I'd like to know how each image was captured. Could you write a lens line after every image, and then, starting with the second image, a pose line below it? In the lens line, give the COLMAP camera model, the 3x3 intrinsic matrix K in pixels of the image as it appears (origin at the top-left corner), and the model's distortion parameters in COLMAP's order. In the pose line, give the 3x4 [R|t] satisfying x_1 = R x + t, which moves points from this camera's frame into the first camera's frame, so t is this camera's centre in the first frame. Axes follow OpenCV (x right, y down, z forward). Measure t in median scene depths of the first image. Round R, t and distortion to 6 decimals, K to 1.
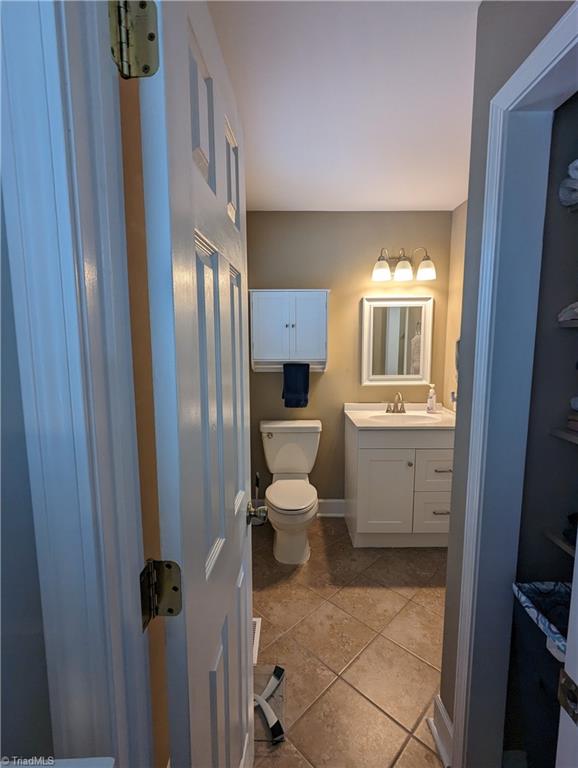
lens RADIAL K [[365.1, 0, 289.0], [0, 365.1, 384.0], [0, 0, 1]] dist [0.003461, 0.000413]
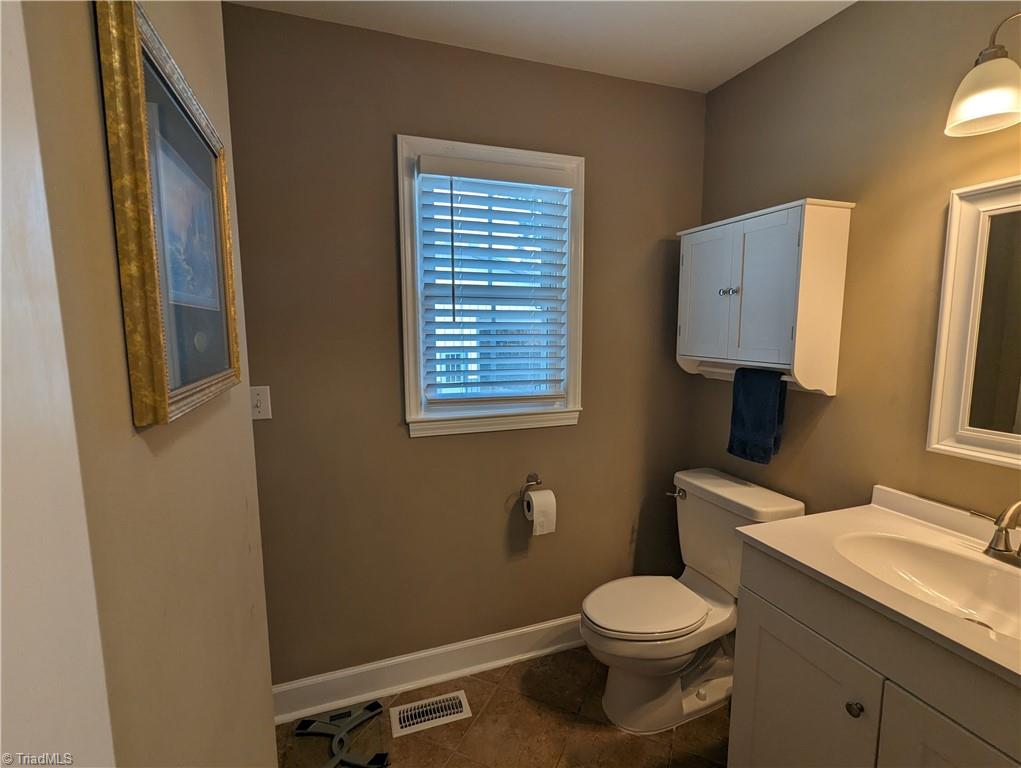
lens RADIAL K [[485.4, 0, 510.5], [0, 485.4, 384.0], [0, 0, 1]] dist [0.003461, 0.000413]
pose [[0.337739, 0.118001, -0.933814, 0.517541], [-0.111045, 0.990177, 0.084960, -0.055408], [0.934667, 0.075001, 0.347524, 0.480459]]
